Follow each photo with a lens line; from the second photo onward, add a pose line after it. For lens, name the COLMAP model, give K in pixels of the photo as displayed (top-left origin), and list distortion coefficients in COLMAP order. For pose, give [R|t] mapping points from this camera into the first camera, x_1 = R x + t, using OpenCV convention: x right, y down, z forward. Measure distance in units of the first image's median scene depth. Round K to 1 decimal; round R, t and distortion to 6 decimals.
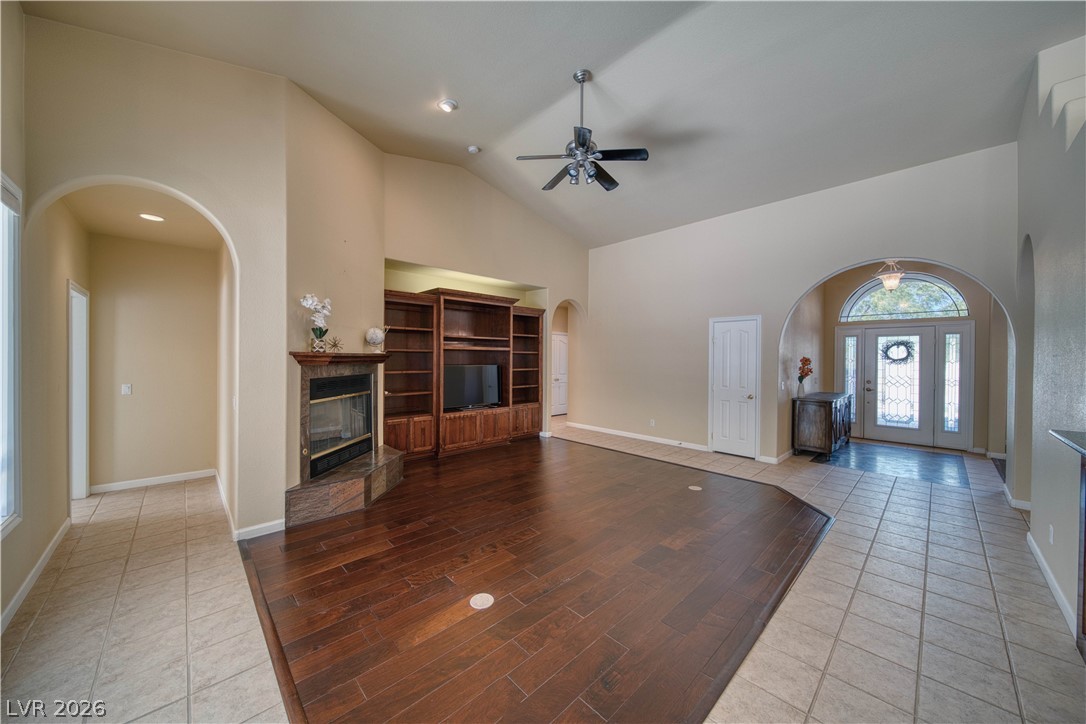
lens RADIAL K [[379.3, 0, 543.2], [0, 379.3, 358.7], [0, 0, 1]] dist [0.001362, -0.004051]
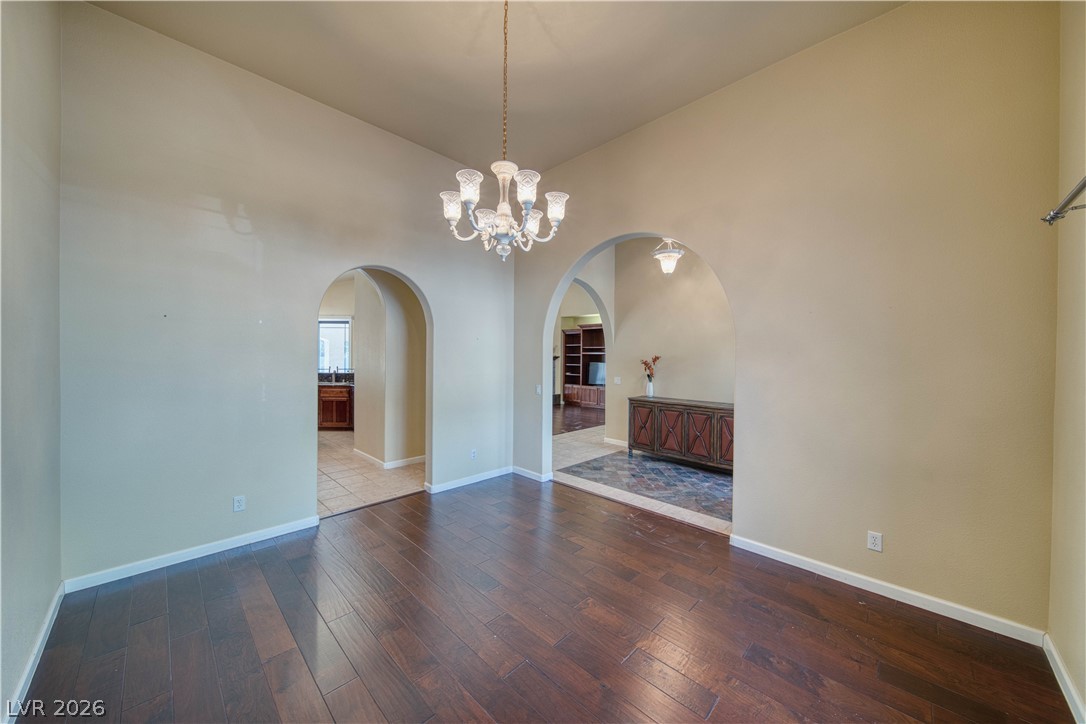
lens RADIAL K [[379.3, 0, 543.2], [0, 379.3, 358.7], [0, 0, 1]] dist [0.001362, -0.004051]
pose [[0.033393, -0.002920, -0.999438, 2.376445], [-0.013260, 0.999906, -0.003364, 0.012133], [0.999354, 0.013365, 0.033351, 0.957906]]
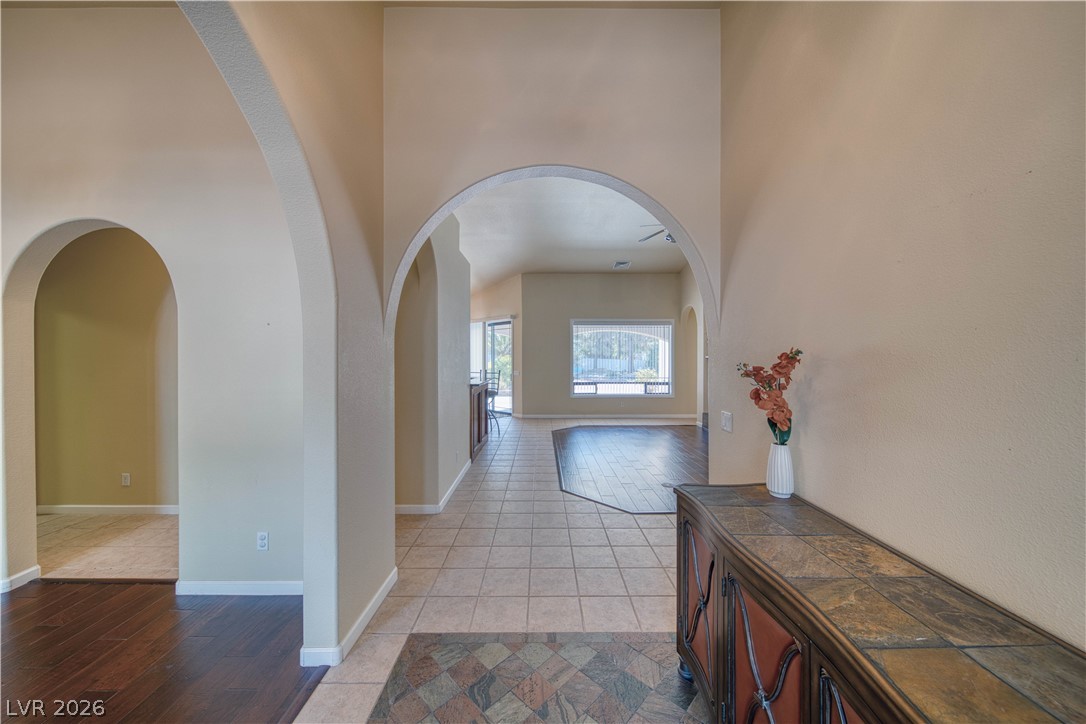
lens RADIAL K [[379.3, 0, 543.2], [0, 379.3, 358.7], [0, 0, 1]] dist [0.001362, -0.004051]
pose [[-0.684716, -0.004665, -0.728795, 1.421394], [-0.007521, 0.999971, 0.000665, 0.002932], [0.728771, 0.005937, -0.684732, 1.500082]]
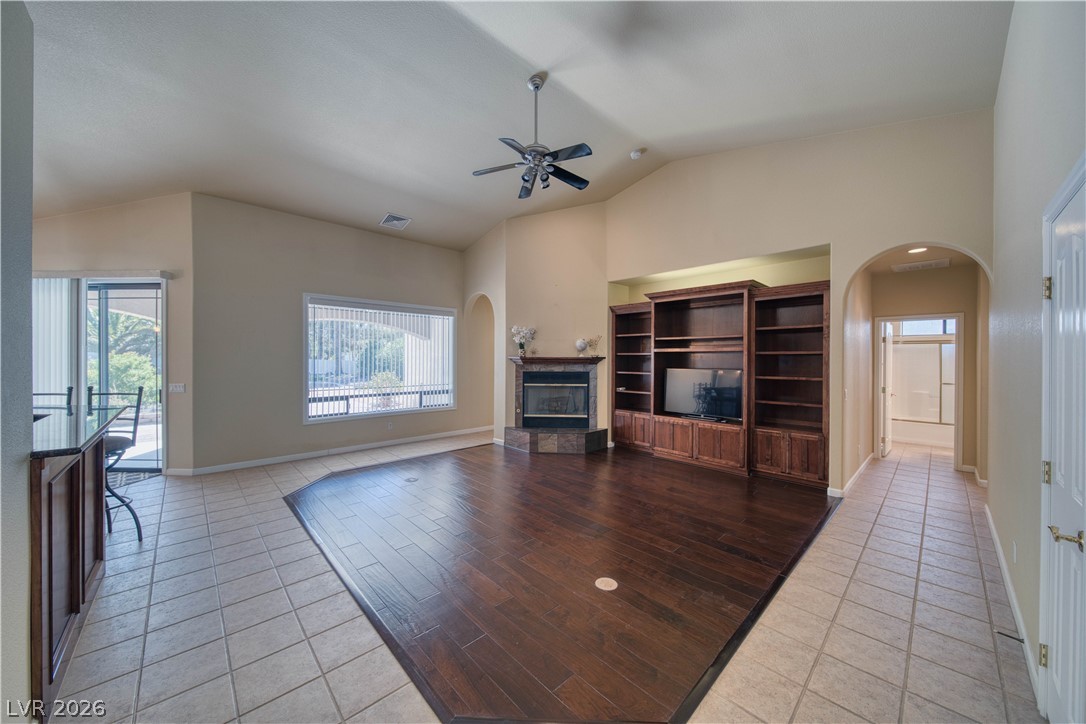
lens RADIAL K [[379.3, 0, 543.2], [0, 379.3, 358.7], [0, 0, 1]] dist [0.001362, -0.004051]
pose [[-0.001371, -0.007579, -0.999970, 1.013952], [-0.009129, 0.999930, -0.007566, 0.004135], [0.999957, 0.009118, -0.001440, 0.932767]]
